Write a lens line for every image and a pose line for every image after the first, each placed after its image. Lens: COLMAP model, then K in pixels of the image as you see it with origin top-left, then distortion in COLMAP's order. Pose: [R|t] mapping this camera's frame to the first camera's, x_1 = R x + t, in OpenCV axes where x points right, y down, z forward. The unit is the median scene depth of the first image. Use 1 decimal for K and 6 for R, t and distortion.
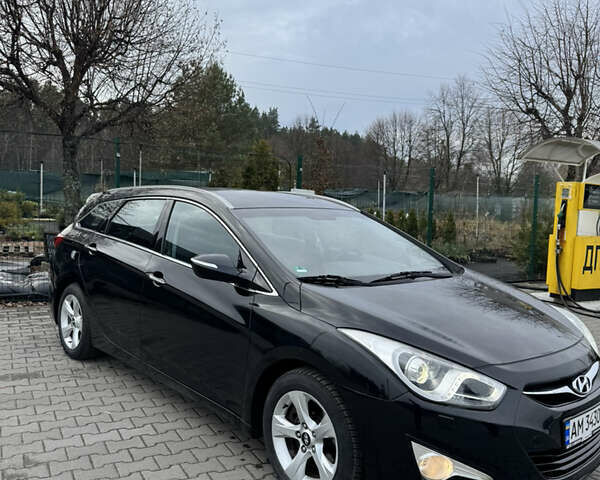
lens RADIAL K [[563.7, 0, 300.0], [0, 563.7, 240.0], [0, 0, 1]] dist [0.127421, -0.236252]
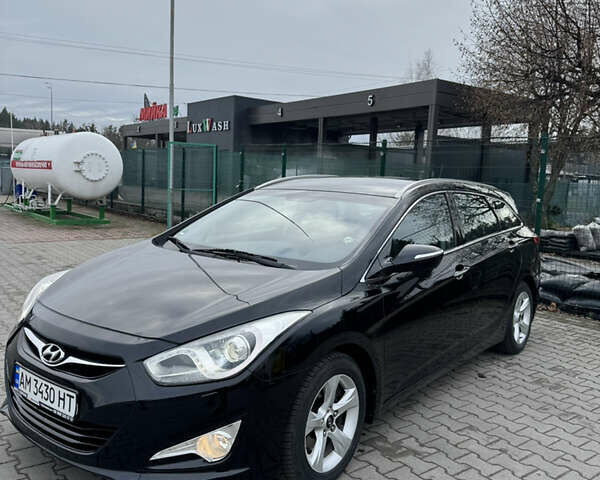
lens RADIAL K [[563.7, 0, 300.0], [0, 563.7, 240.0], [0, 0, 1]] dist [0.127421, -0.236252]
pose [[0.158321, 0.072734, -0.984705, 0.888461], [-0.109749, 0.992400, 0.055657, -0.020808], [0.981269, 0.099259, 0.165100, 0.733812]]
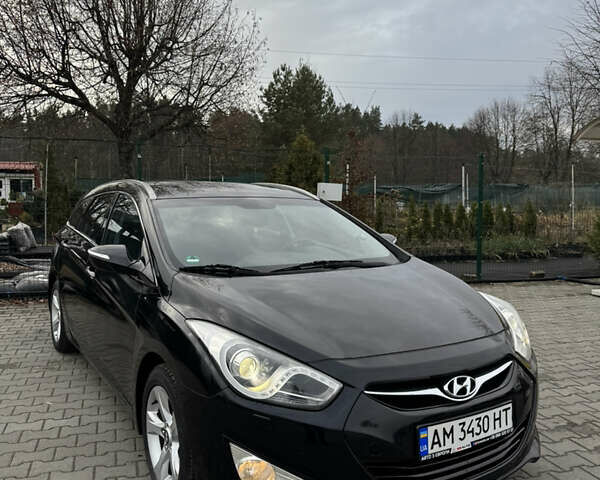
lens RADIAL K [[563.7, 0, 300.0], [0, 563.7, 240.0], [0, 0, 1]] dist [0.127421, -0.236252]
pose [[0.981212, -0.020545, -0.191837, 0.253480], [0.020249, 0.999789, -0.003502, 0.018831], [0.191868, -0.000448, 0.981421, 0.068479]]
